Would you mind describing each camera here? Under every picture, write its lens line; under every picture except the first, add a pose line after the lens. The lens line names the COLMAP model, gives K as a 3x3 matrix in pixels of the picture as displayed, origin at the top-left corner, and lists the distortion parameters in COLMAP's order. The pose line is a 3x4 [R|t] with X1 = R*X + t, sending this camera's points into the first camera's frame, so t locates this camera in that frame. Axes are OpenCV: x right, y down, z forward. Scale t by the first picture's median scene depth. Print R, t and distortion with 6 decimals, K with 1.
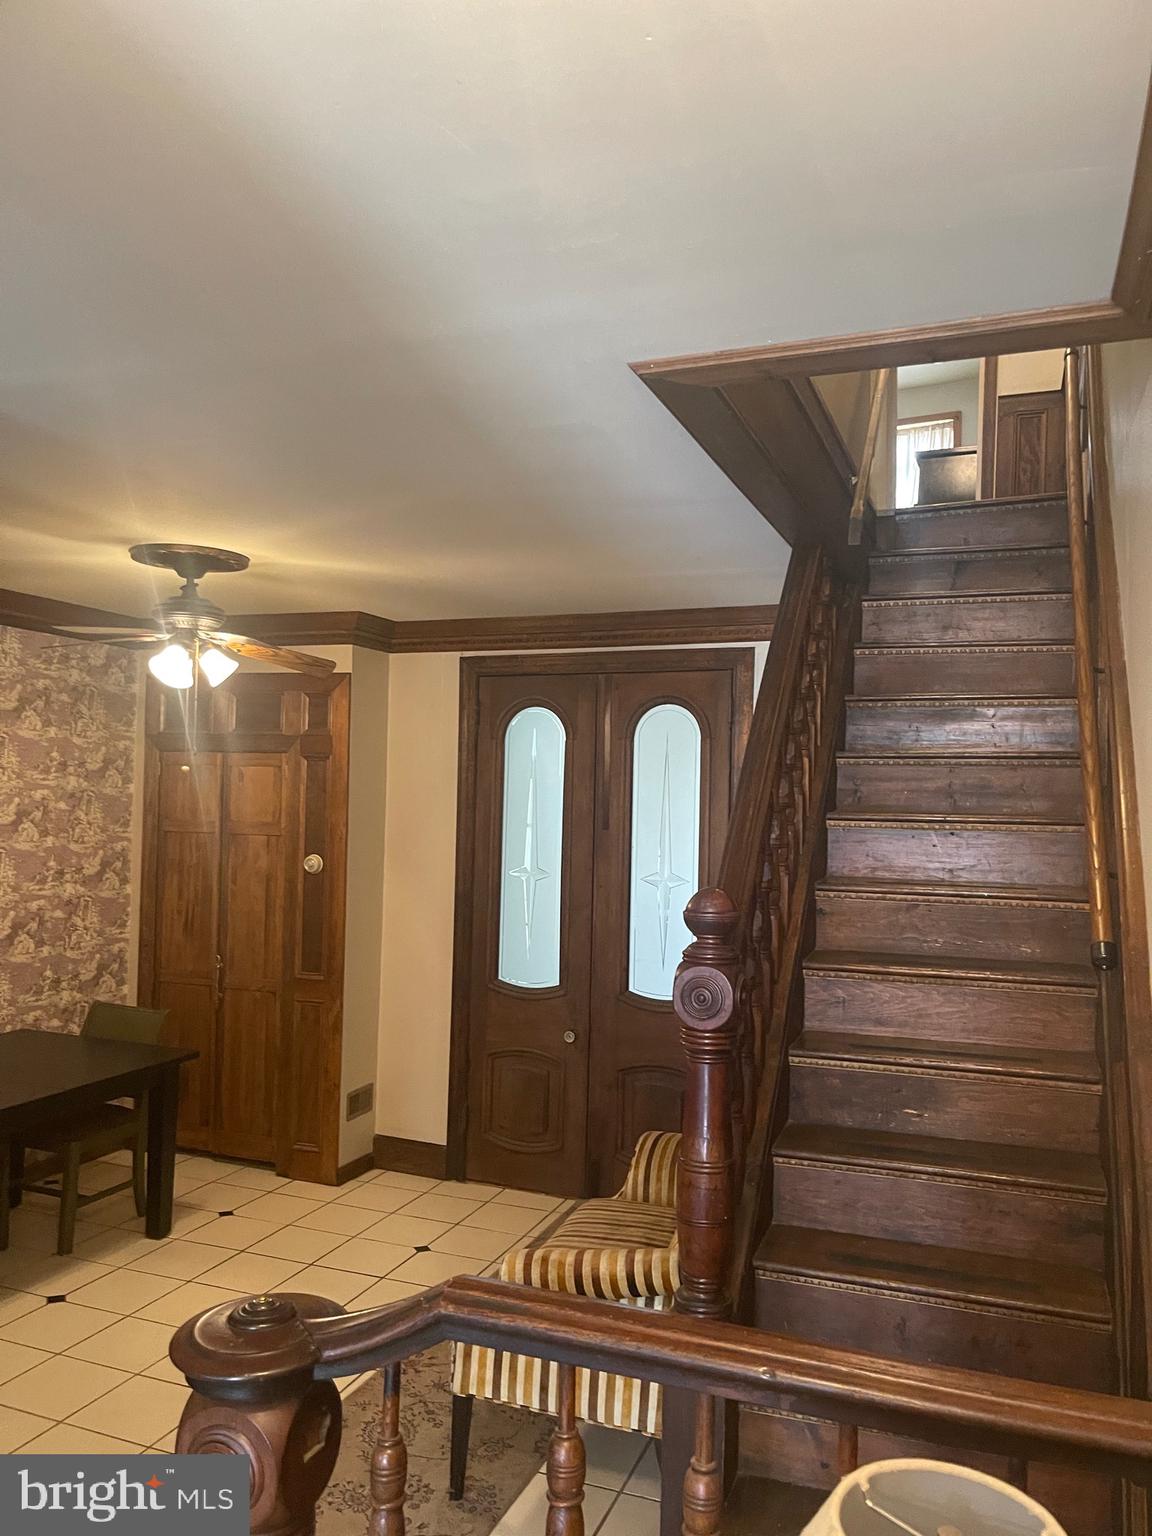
lens RADIAL K [[1168.5, 0, 581.6], [0, 1168.5, 768.6], [0, 0, 1]] dist [0.047618, -0.050737]
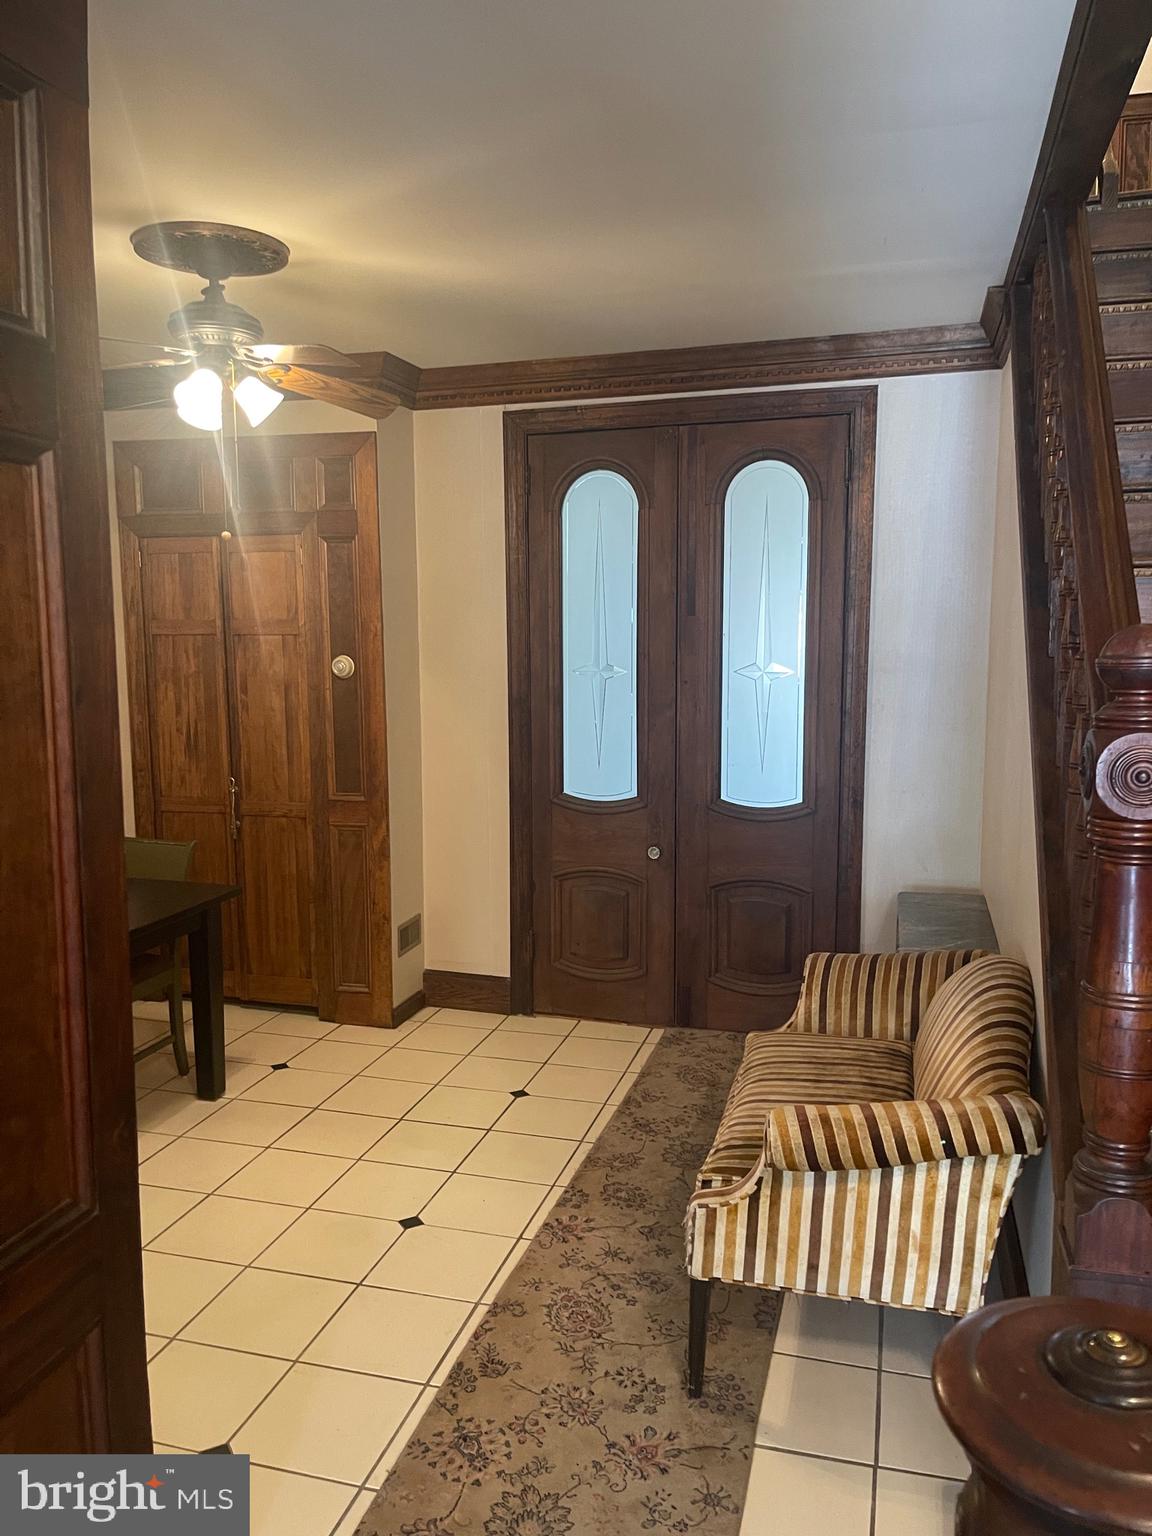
lens RADIAL K [[1168.5, 0, 569.7], [0, 1168.5, 767.0], [0, 0, 1]] dist [0.047618, -0.050737]
pose [[0.996314, -0.038434, 0.076692, -0.136841], [0.026901, 0.988901, 0.146119, 0.034836], [-0.081457, -0.143517, 0.986290, 0.146517]]
